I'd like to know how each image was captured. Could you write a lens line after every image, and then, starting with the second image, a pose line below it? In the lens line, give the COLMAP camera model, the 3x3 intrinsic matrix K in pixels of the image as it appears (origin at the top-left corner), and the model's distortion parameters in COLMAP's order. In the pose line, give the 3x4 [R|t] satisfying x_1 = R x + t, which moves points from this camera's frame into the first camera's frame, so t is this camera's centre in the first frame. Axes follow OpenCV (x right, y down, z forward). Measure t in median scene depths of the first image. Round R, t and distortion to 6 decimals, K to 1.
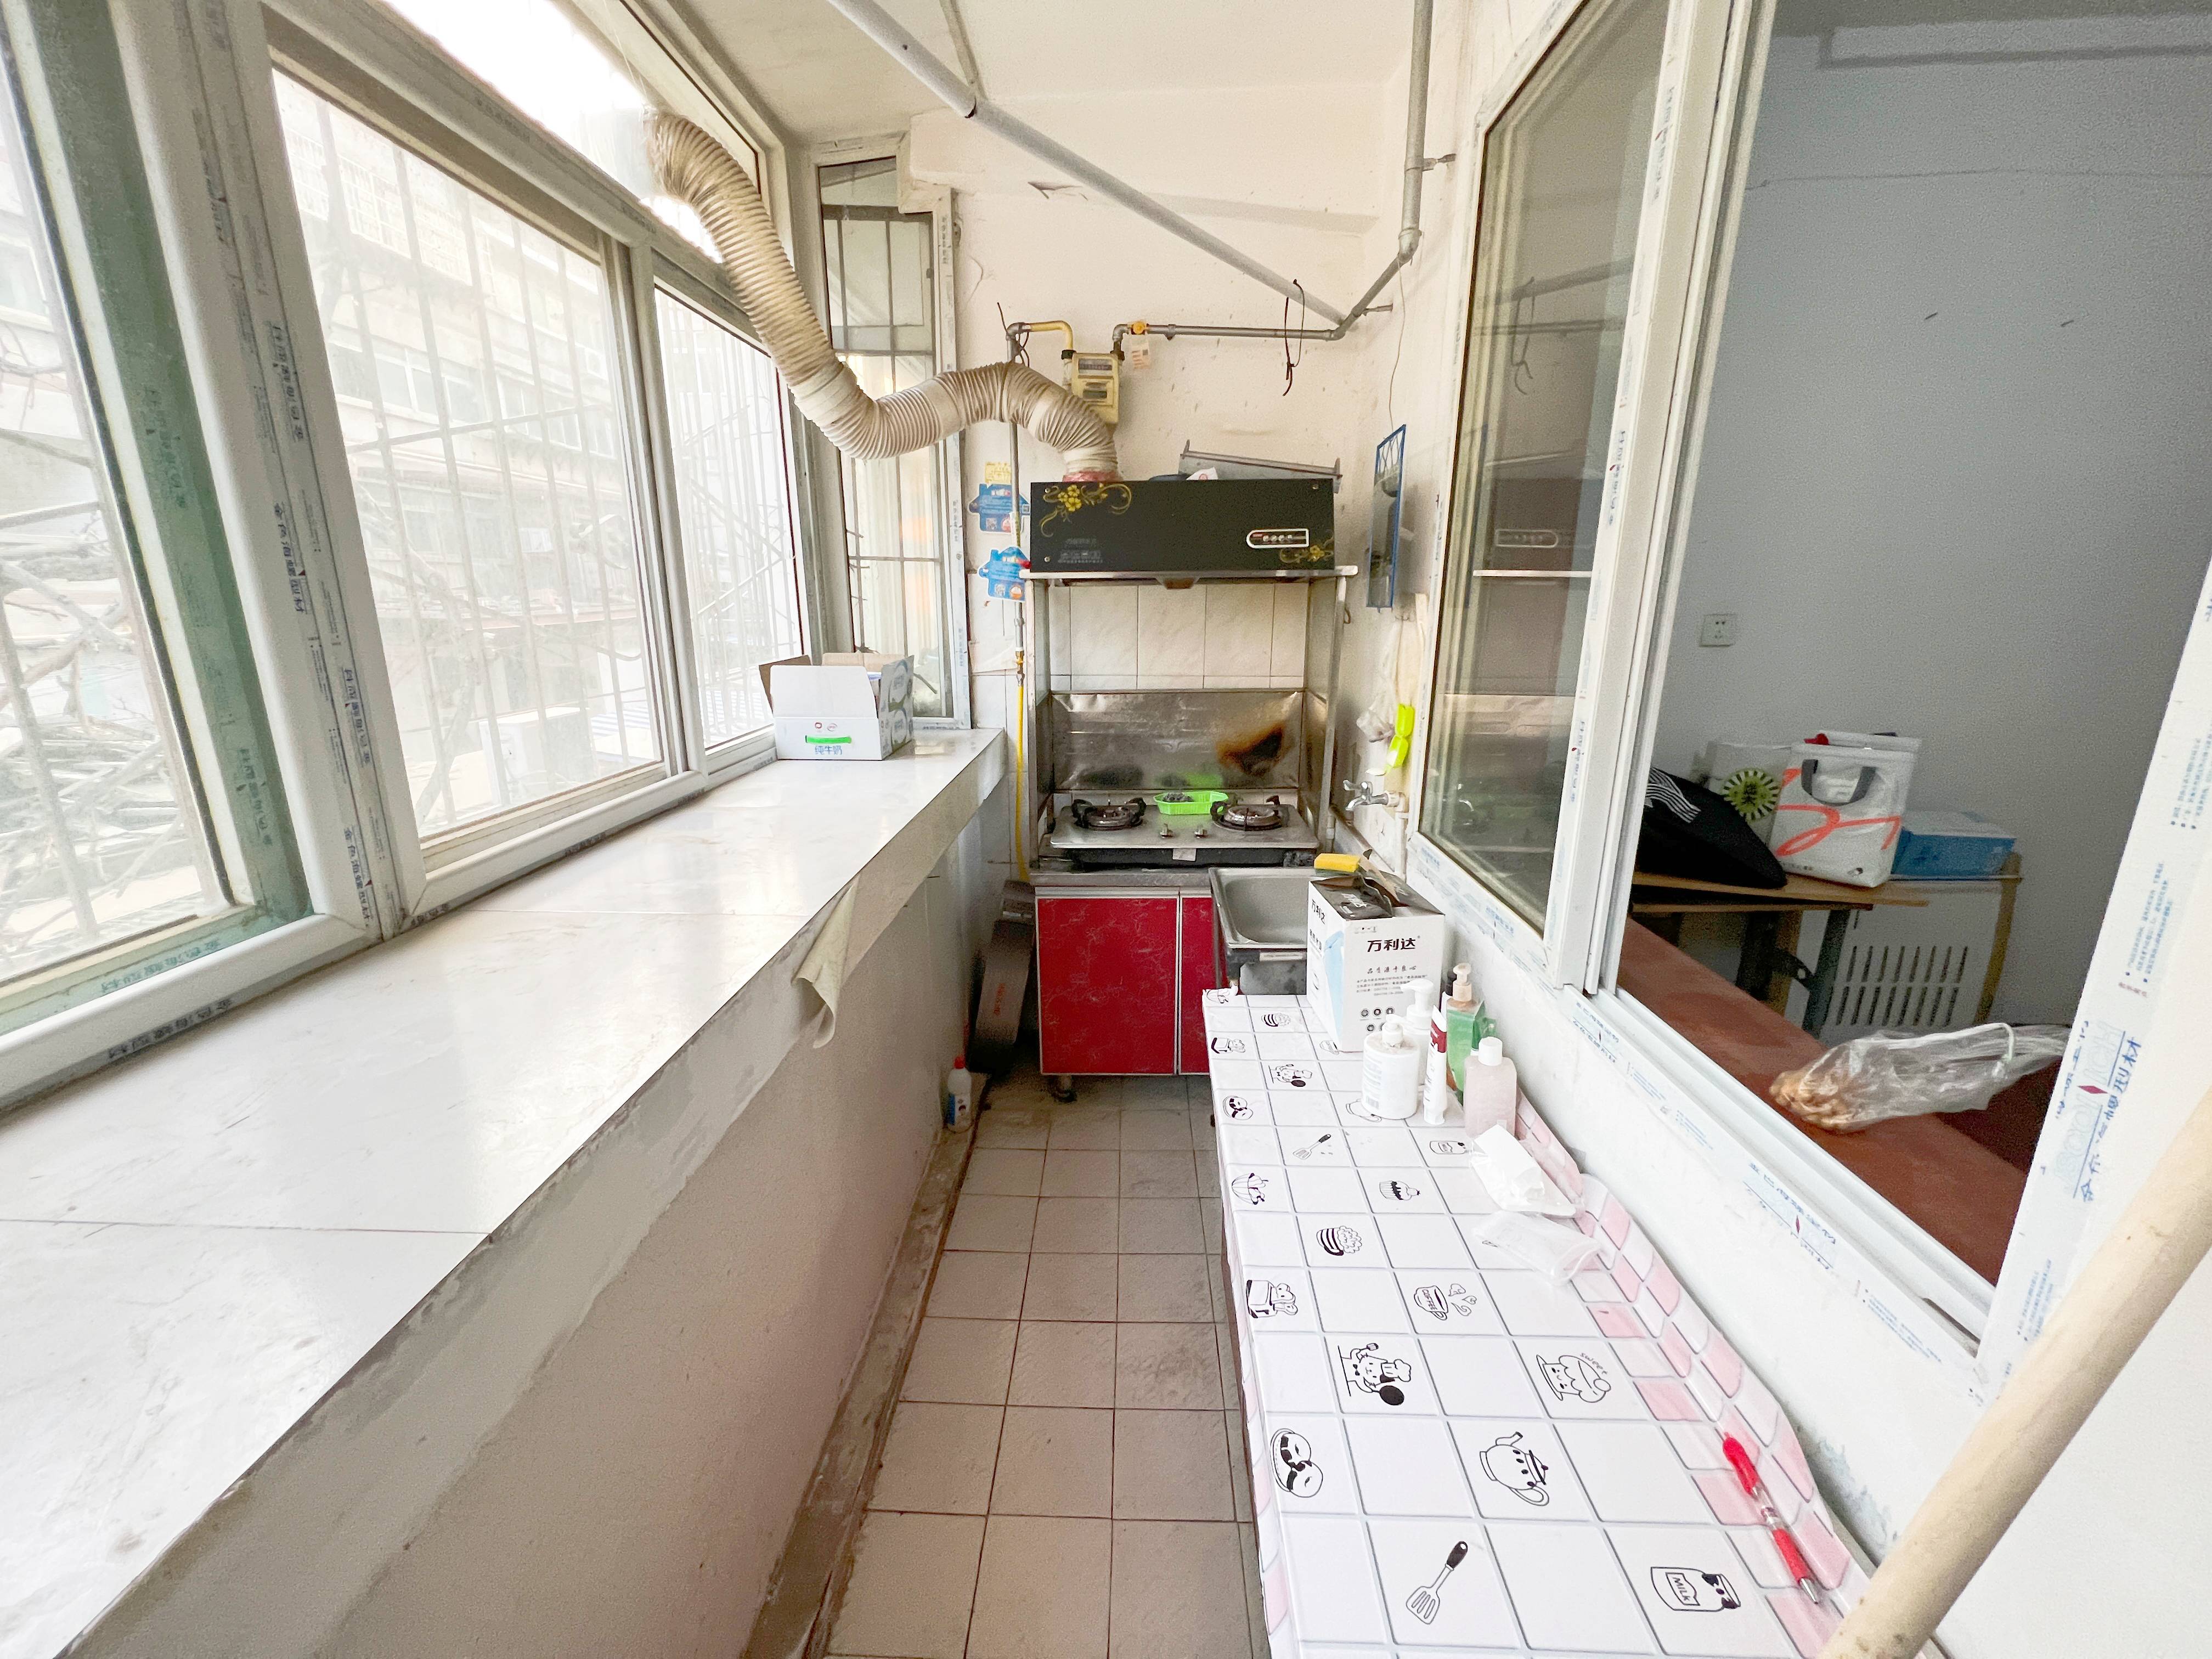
lens RADIAL K [[880.8, 0, 1120.8], [0, 880.8, 804.2], [0, 0, 1]] dist [0.001102, 0.000088]
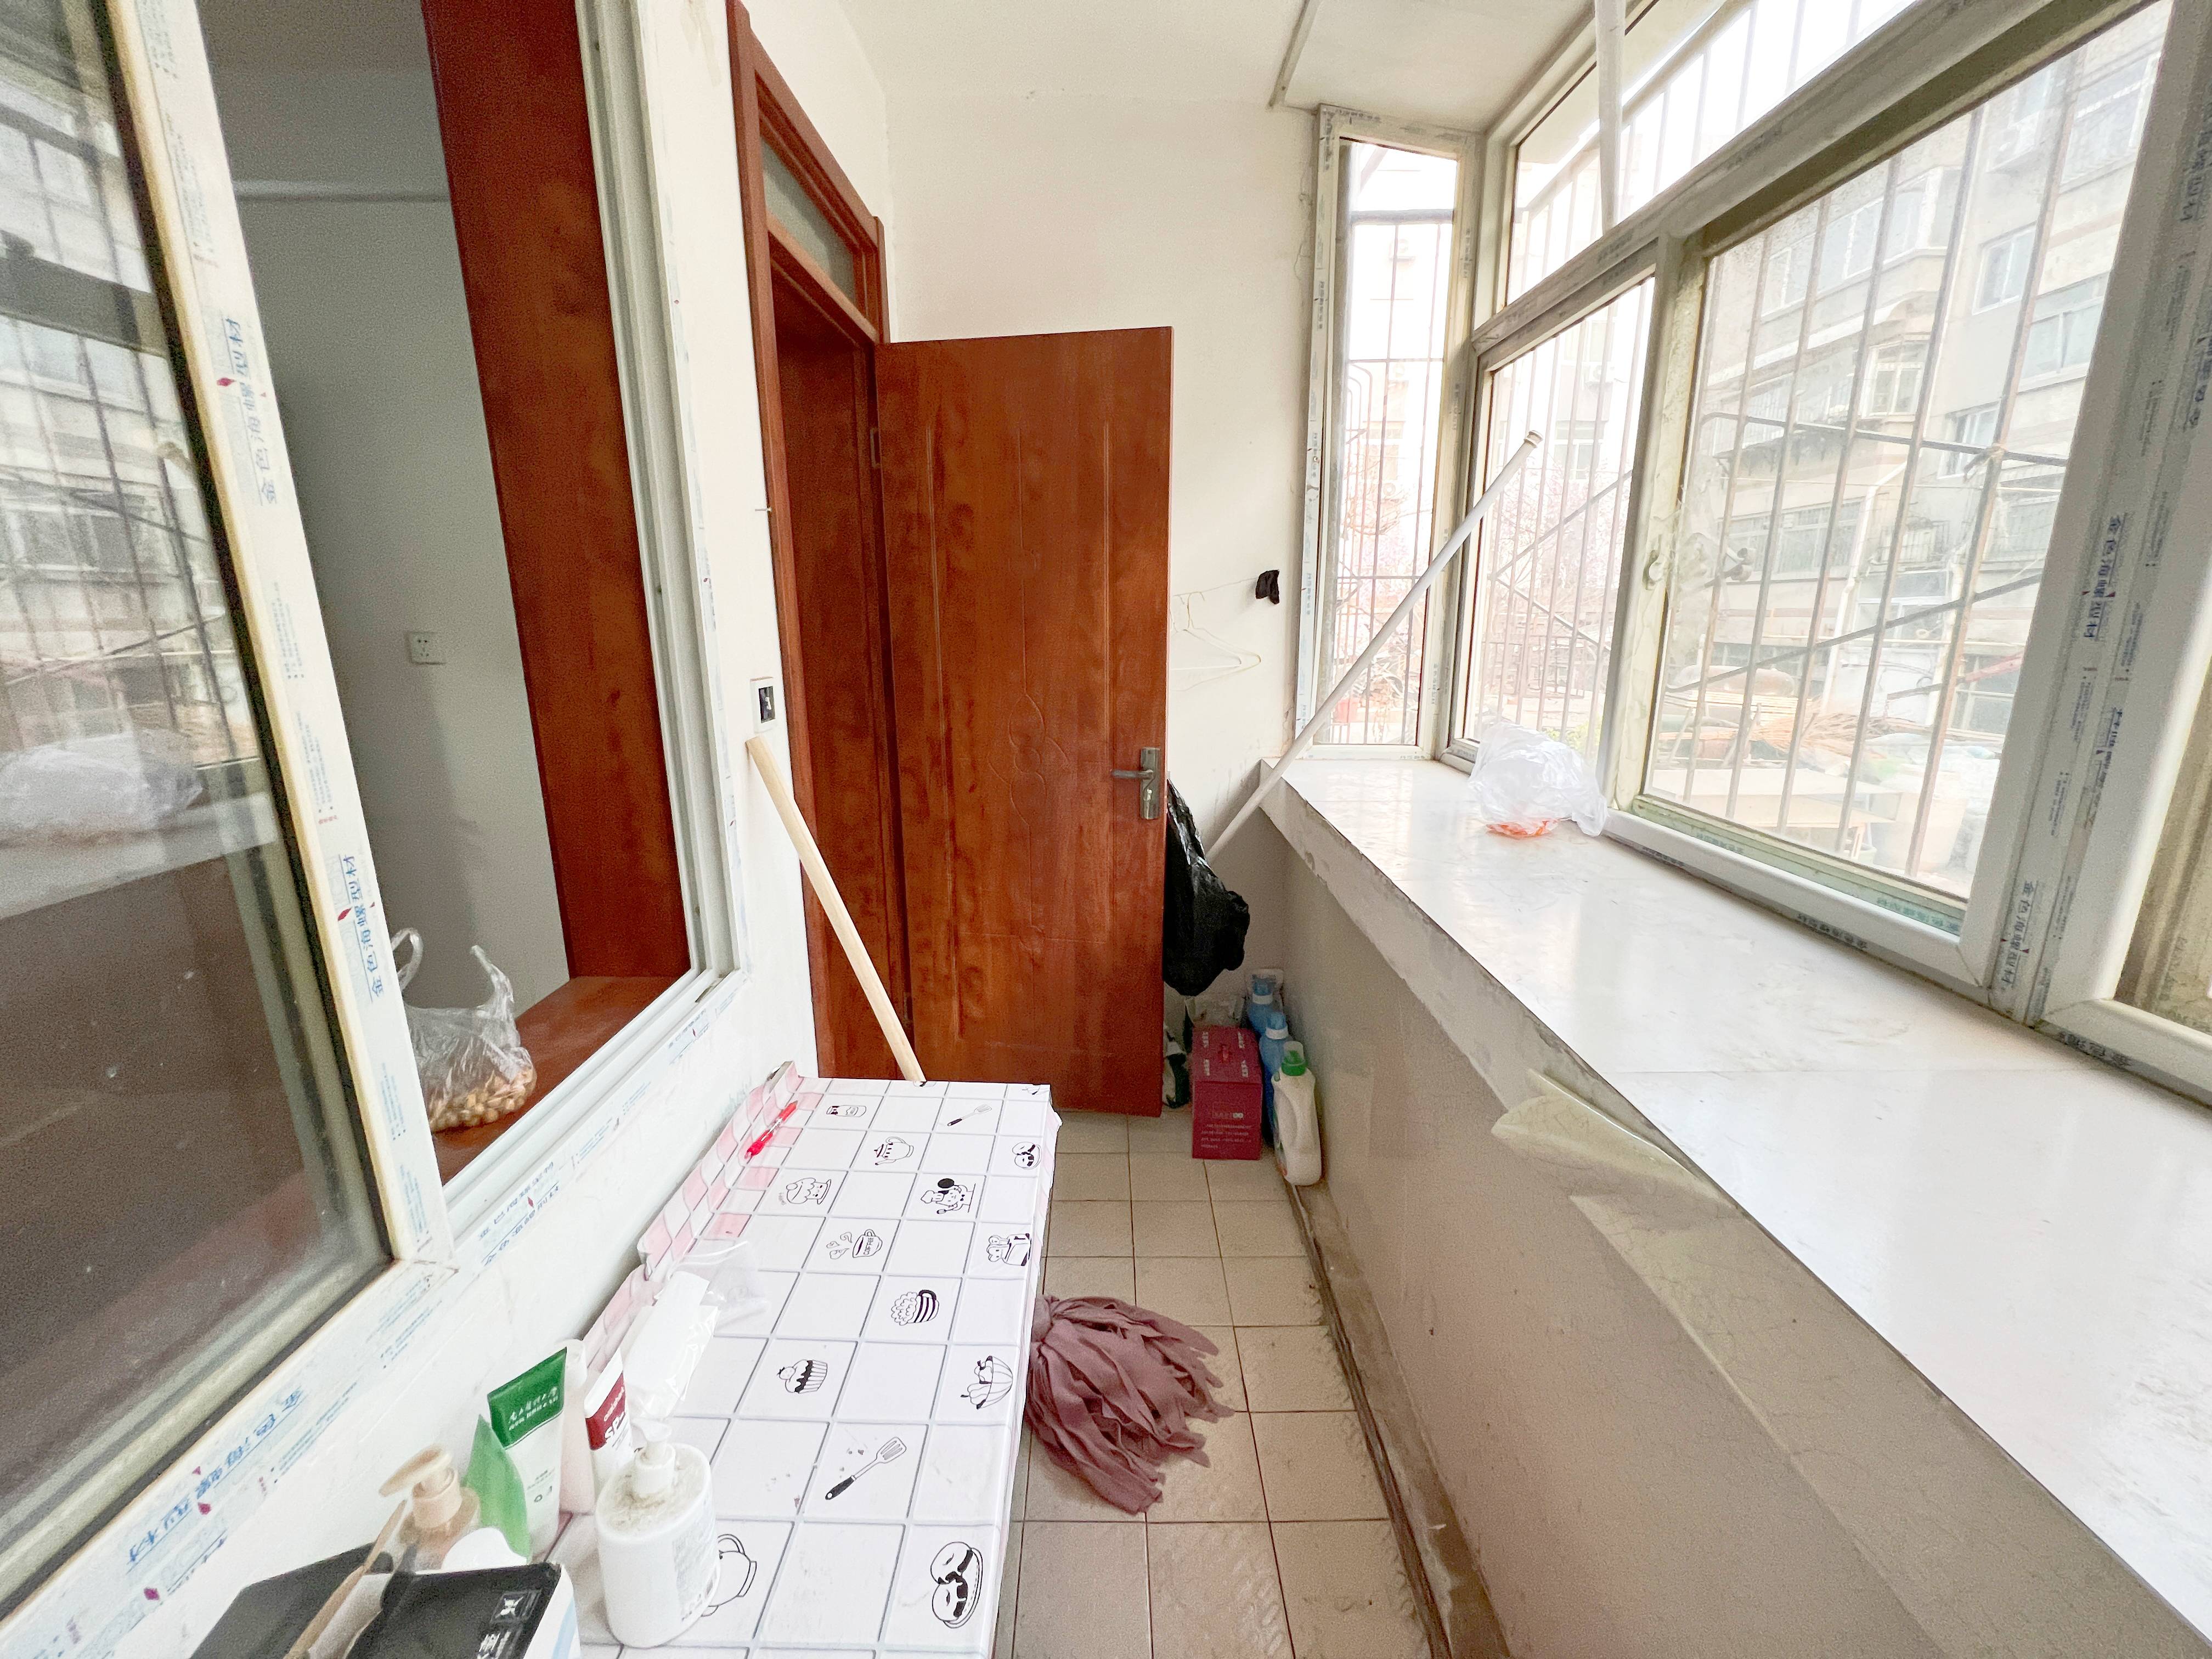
lens RADIAL K [[882.3, 0, 1106.0], [0, 882.3, 829.5], [0, 0, 1]] dist [-0.001663, -0.000188]
pose [[-0.999661, 0.011096, -0.023547, 0.067313], [-0.000914, 0.889066, 0.457779, -0.423236], [0.026014, 0.457645, -0.888754, 1.748729]]
